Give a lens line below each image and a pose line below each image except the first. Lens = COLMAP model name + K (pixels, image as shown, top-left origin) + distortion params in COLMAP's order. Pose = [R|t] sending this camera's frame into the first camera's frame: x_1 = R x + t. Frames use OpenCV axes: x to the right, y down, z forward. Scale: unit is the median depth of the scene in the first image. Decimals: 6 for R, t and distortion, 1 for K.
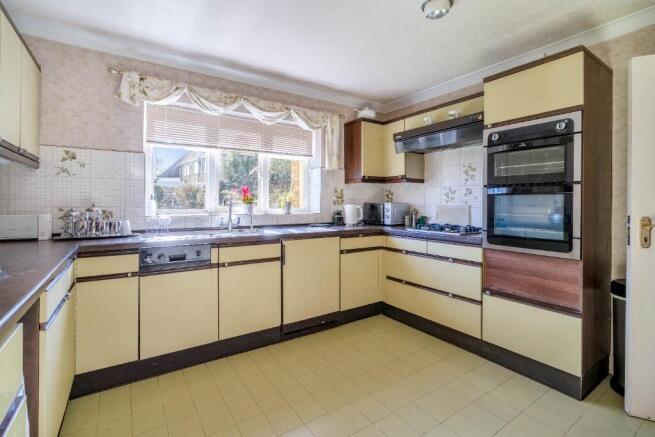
lens RADIAL K [[303.8, 0, 316.1], [0, 303.8, 205.2], [0, 0, 1]] dist [0.001038, 0.000322]
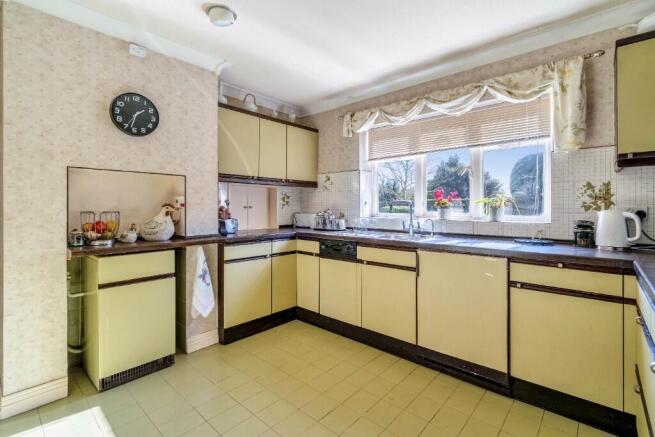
lens RADIAL K [[303.8, 0, 305.0], [0, 303.8, 204.0], [0, 0, 1]] dist [0.001038, 0.000322]
pose [[0.232583, -0.012495, -0.972496, 0.609285], [-0.009001, 0.999847, -0.014999, -0.000799], [0.972535, 0.012242, 0.232435, 0.421756]]
